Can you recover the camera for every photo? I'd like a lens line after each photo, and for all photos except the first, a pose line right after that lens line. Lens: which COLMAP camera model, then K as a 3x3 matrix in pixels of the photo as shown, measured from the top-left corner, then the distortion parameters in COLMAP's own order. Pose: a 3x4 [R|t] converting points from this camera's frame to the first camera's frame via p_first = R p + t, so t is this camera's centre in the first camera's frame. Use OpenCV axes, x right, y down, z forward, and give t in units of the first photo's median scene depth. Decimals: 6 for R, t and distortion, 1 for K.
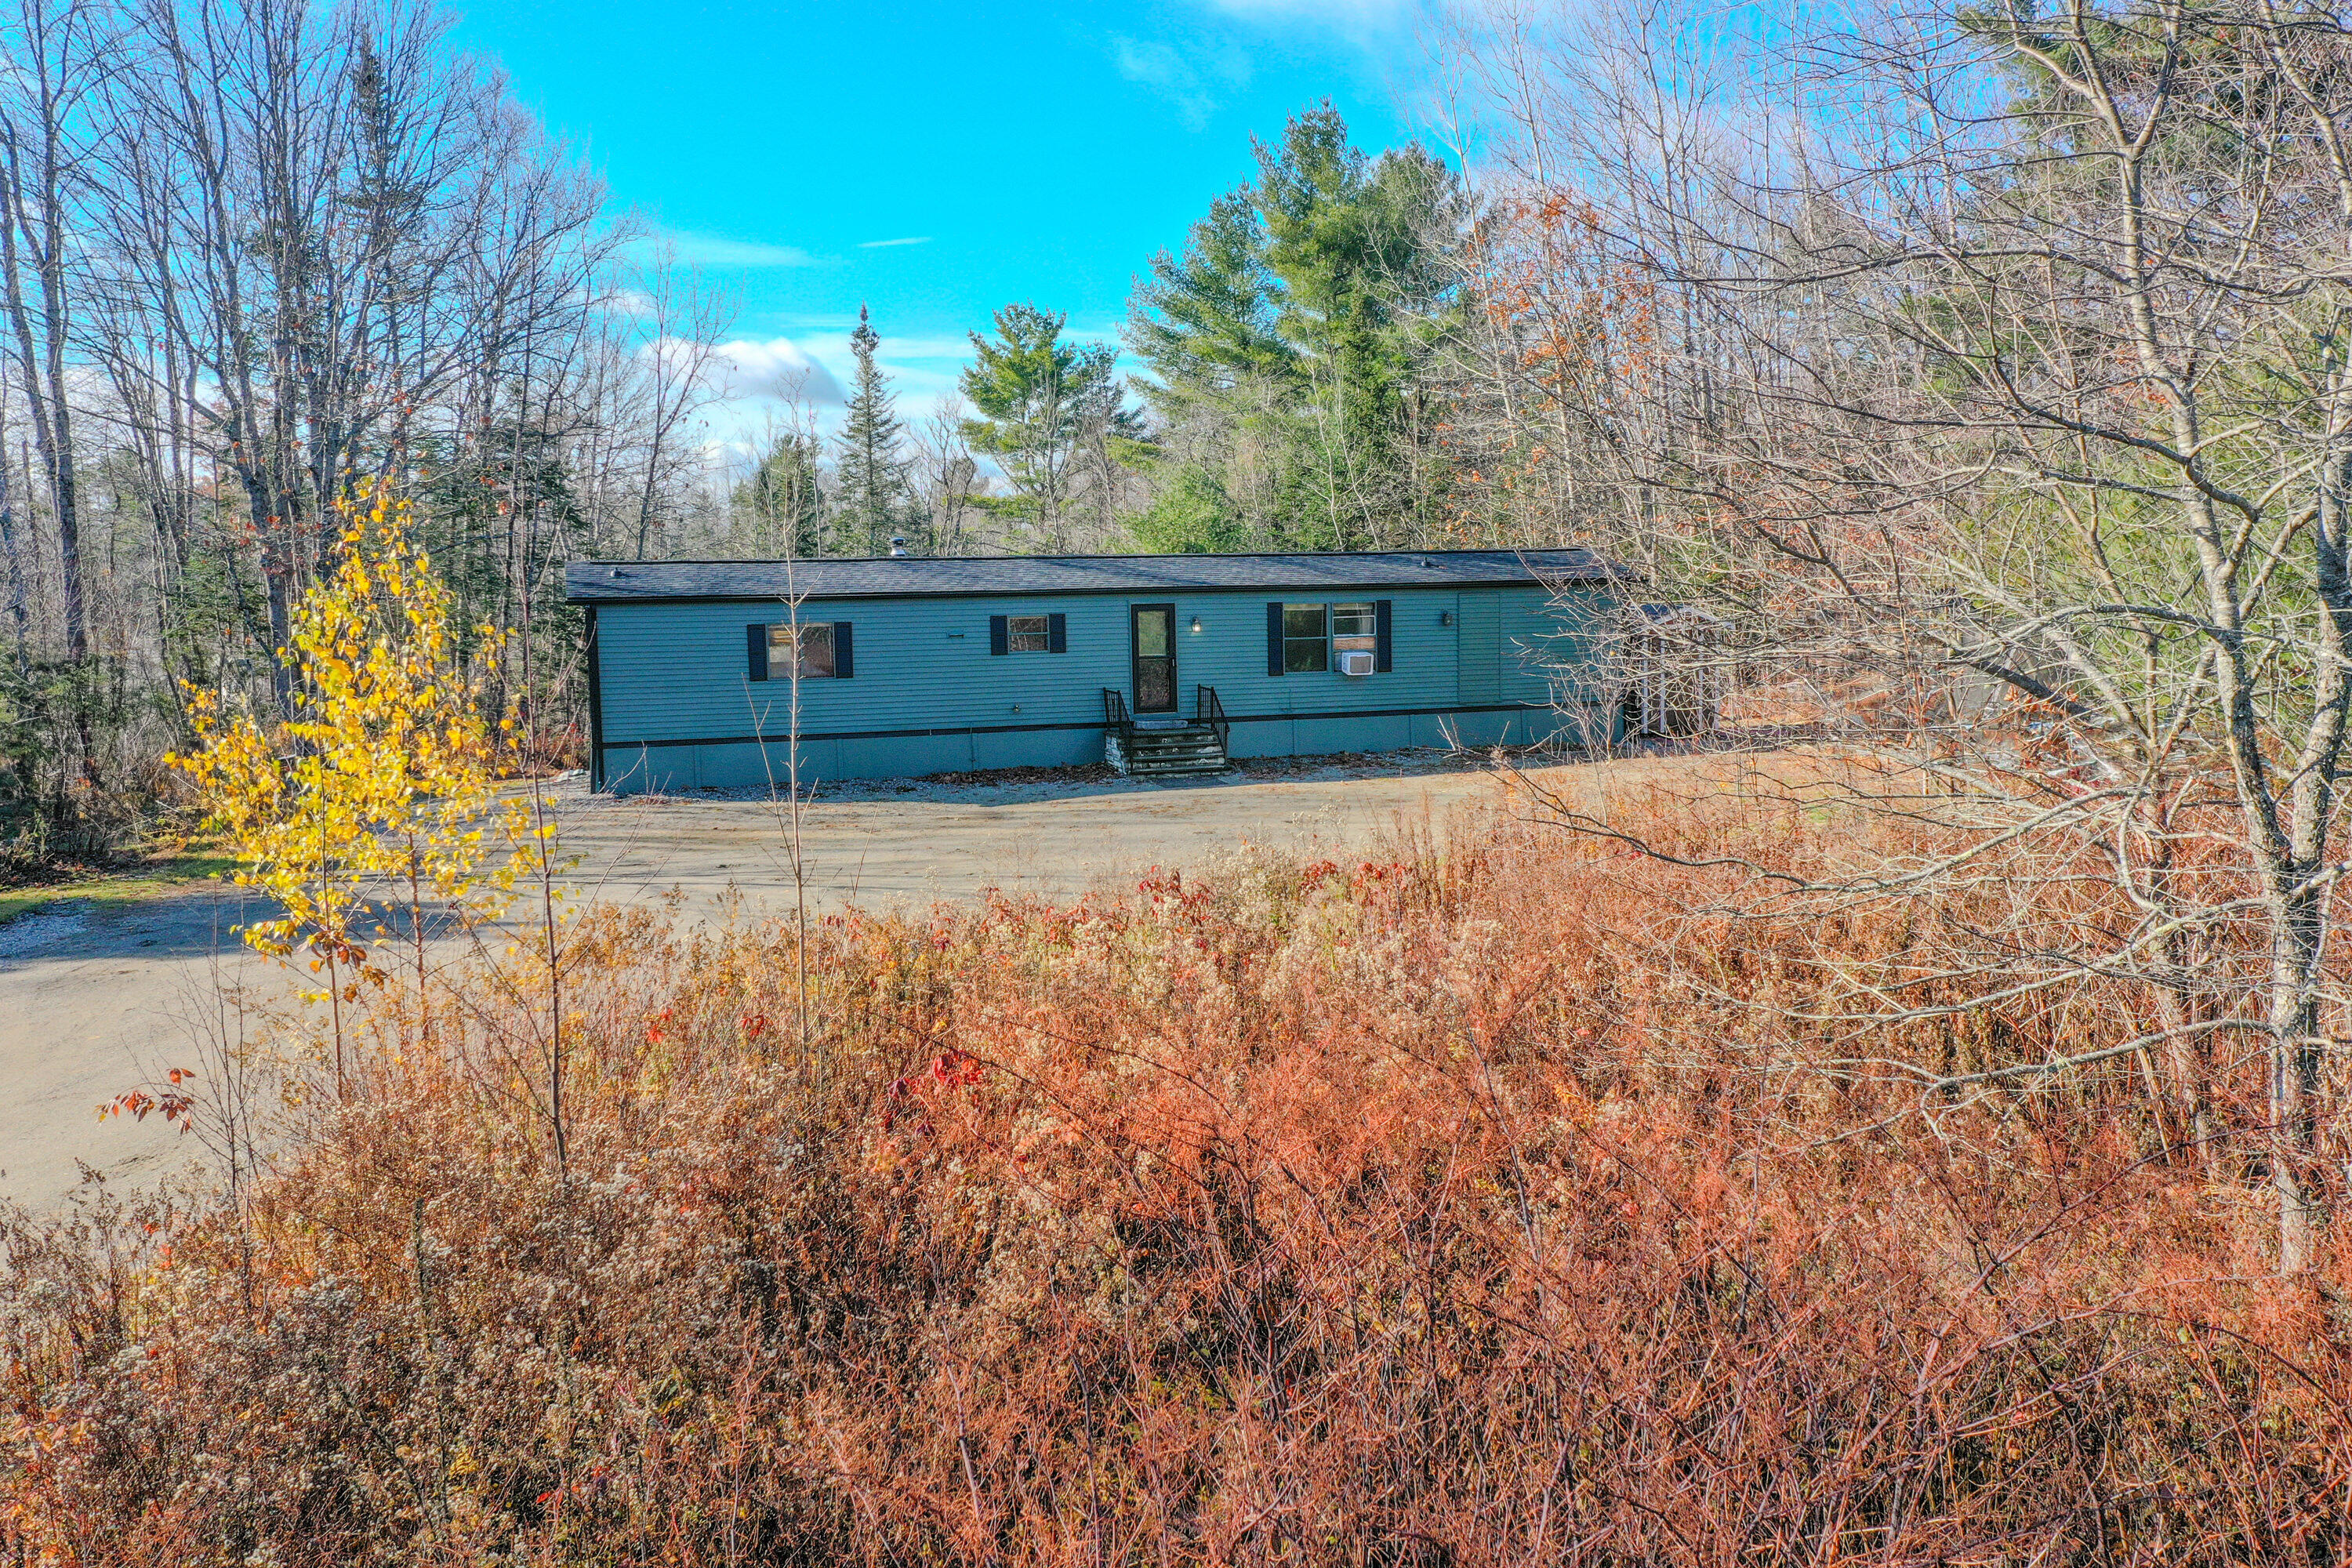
lens RADIAL K [[1856.8, 0, 1176.0], [0, 1856.8, 784.0], [0, 0, 1]] dist [-0.004616, 0.002503]
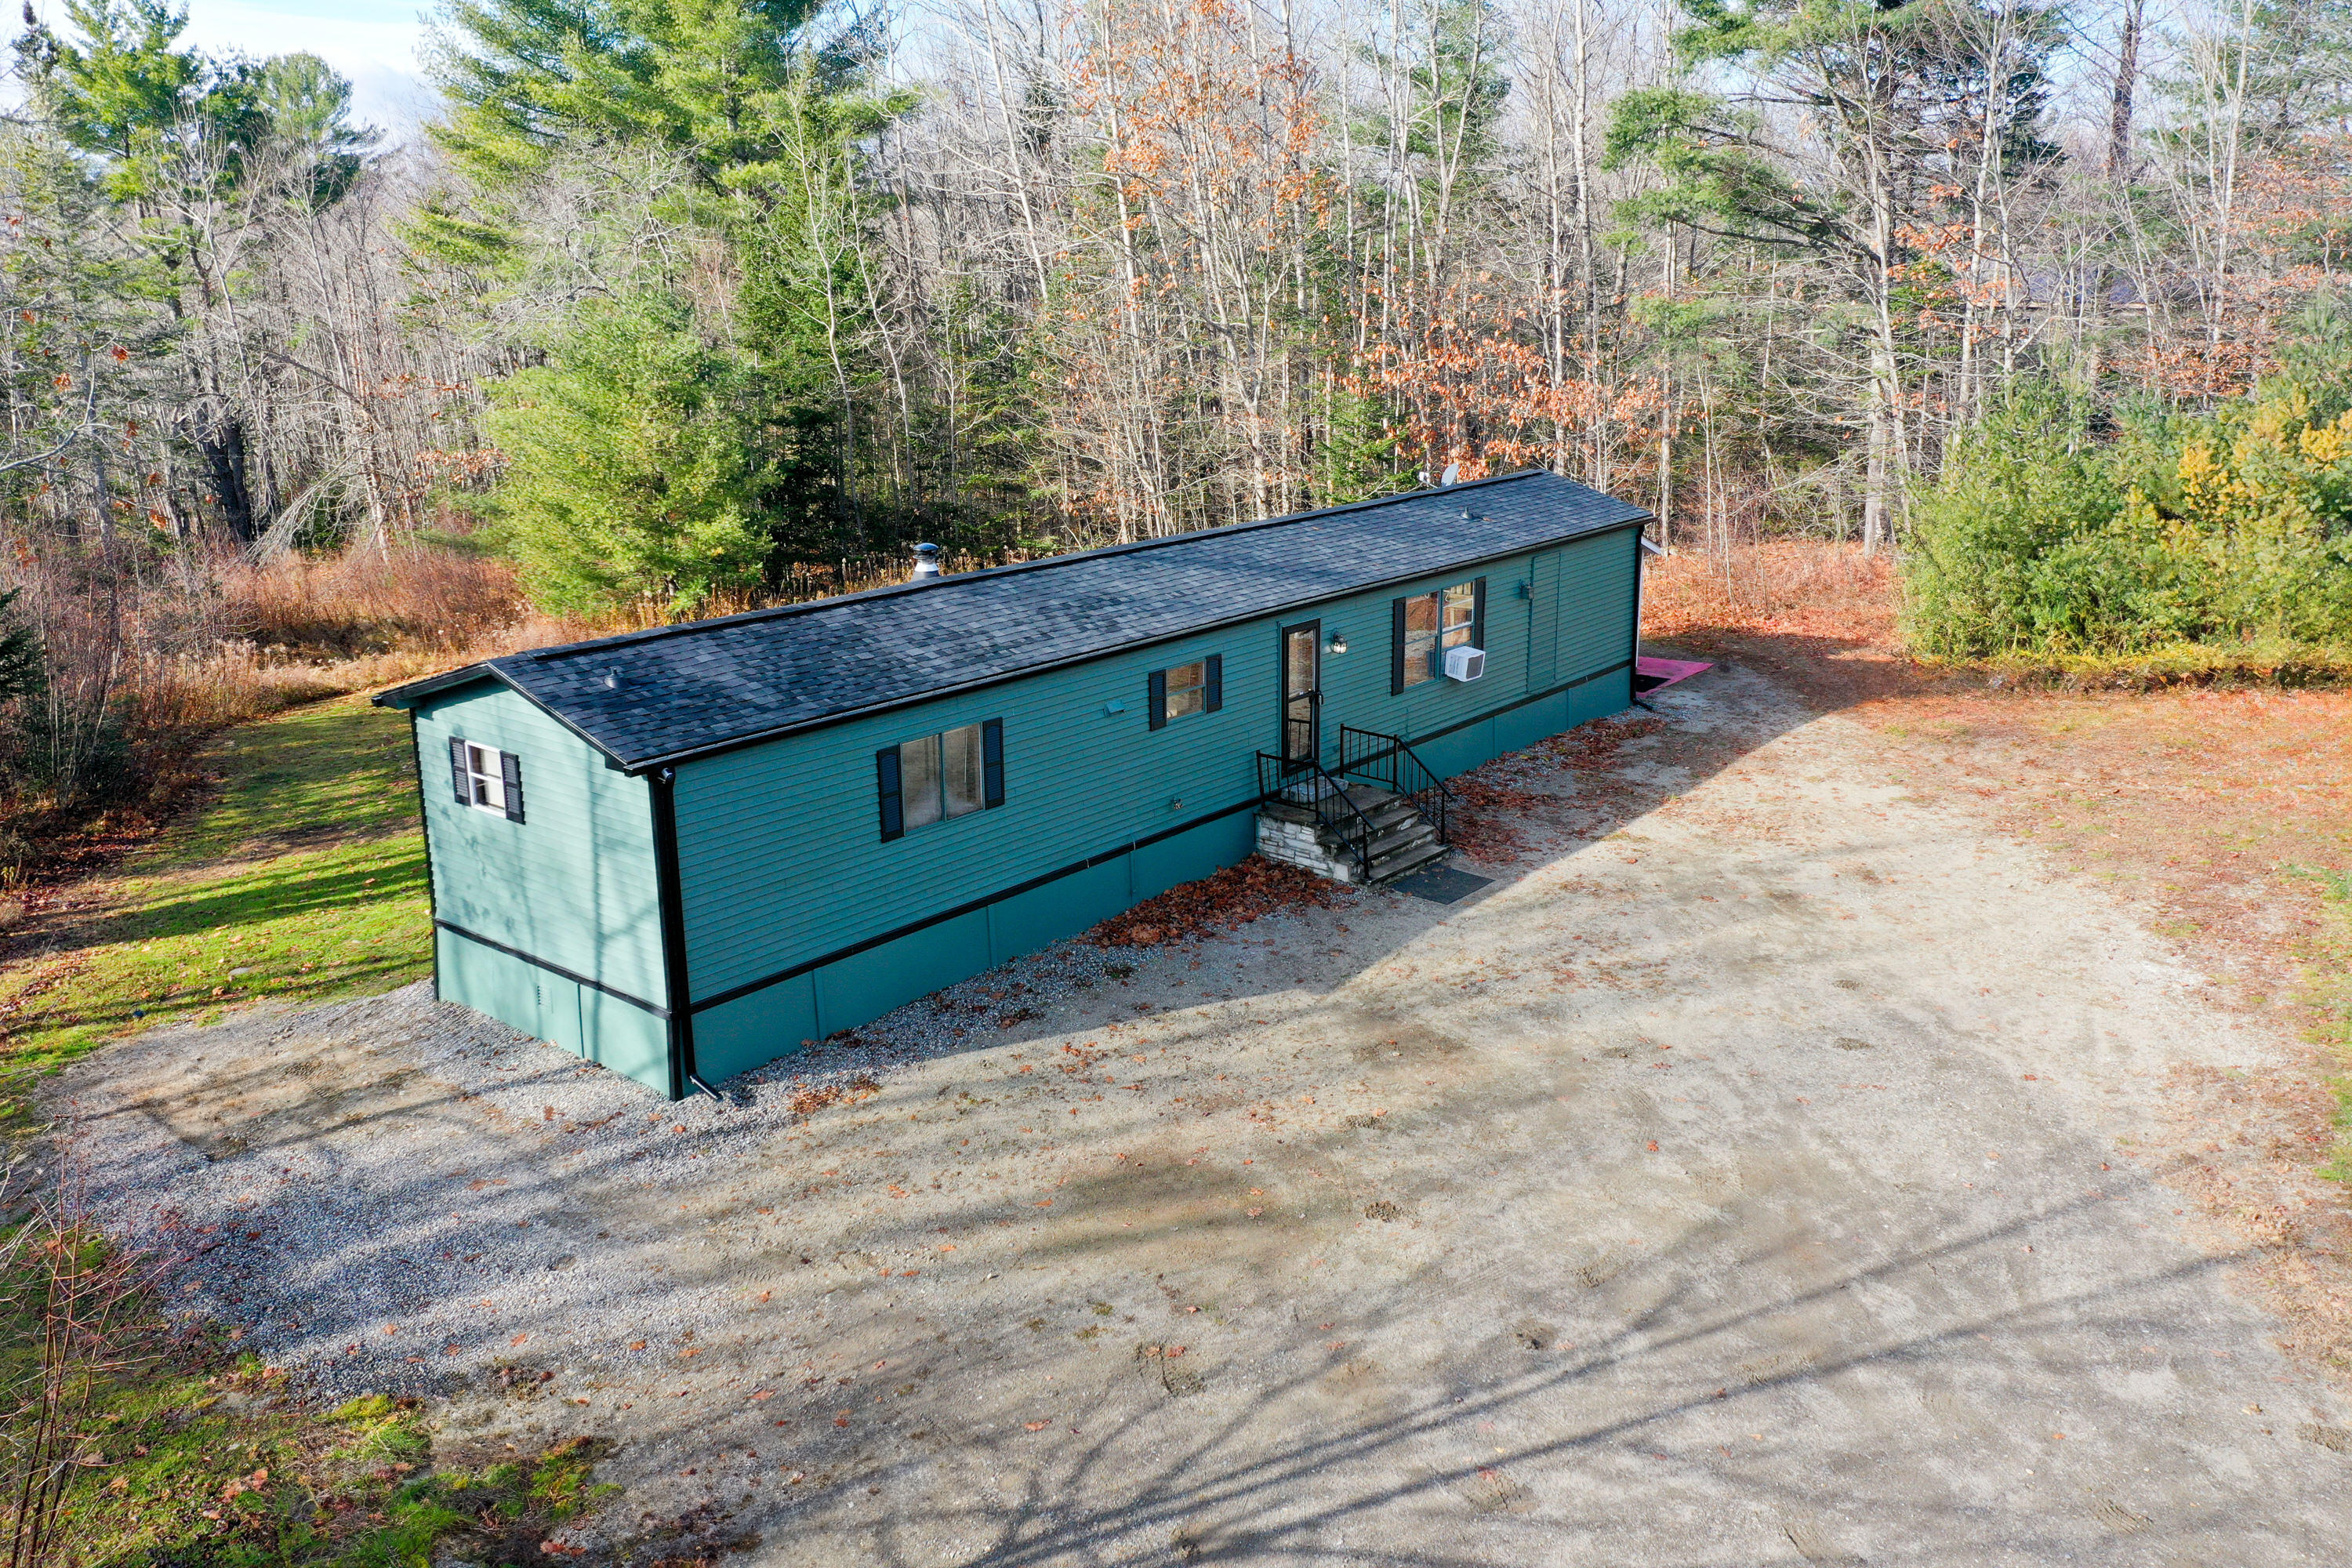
lens RADIAL K [[1856.8, 0, 1176.0], [0, 1856.8, 784.0], [0, 0, 1]] dist [-0.004616, 0.002503]
pose [[0.840630, -0.136901, 0.524022, -0.432928], [0.053458, 0.983775, 0.171255, -0.161151], [-0.538965, -0.115949, 0.834310, 0.435448]]
